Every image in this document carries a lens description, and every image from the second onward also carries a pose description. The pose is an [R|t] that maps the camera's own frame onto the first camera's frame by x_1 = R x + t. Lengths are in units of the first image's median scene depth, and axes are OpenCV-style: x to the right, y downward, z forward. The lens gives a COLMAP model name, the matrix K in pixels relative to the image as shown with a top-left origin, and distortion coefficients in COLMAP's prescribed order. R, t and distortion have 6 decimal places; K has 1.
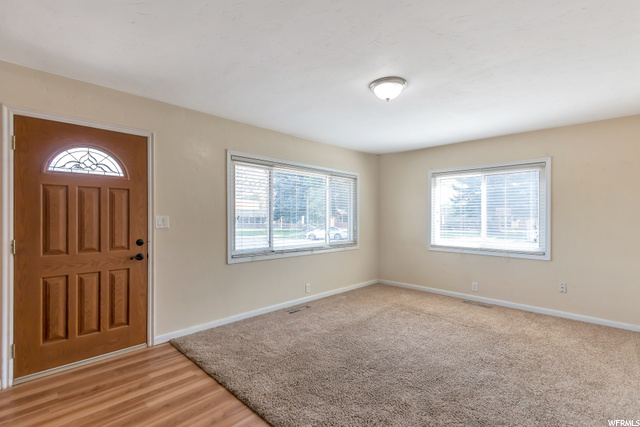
lens RADIAL K [[299.9, 0, 319.7], [0, 299.9, 215.7], [0, 0, 1]] dist [0.000453, -0.000591]
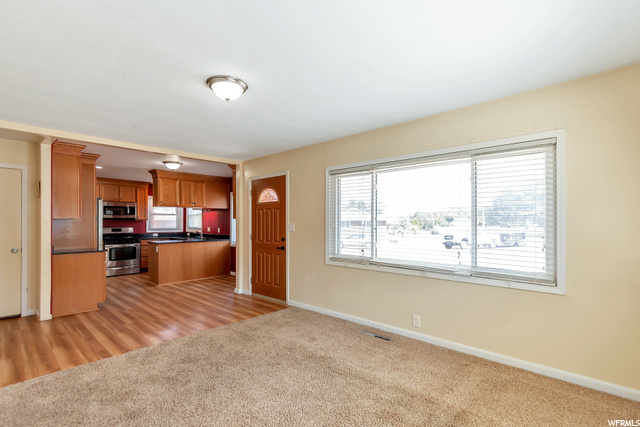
lens RADIAL K [[299.9, 0, 321.8], [0, 299.9, 222.6], [0, 0, 1]] dist [0.000453, -0.000591]
pose [[0.037914, -0.004383, -0.999271, 0.920744], [0.000683, 0.999990, -0.004360, 0.003208], [0.999281, -0.000517, 0.037916, 0.987819]]
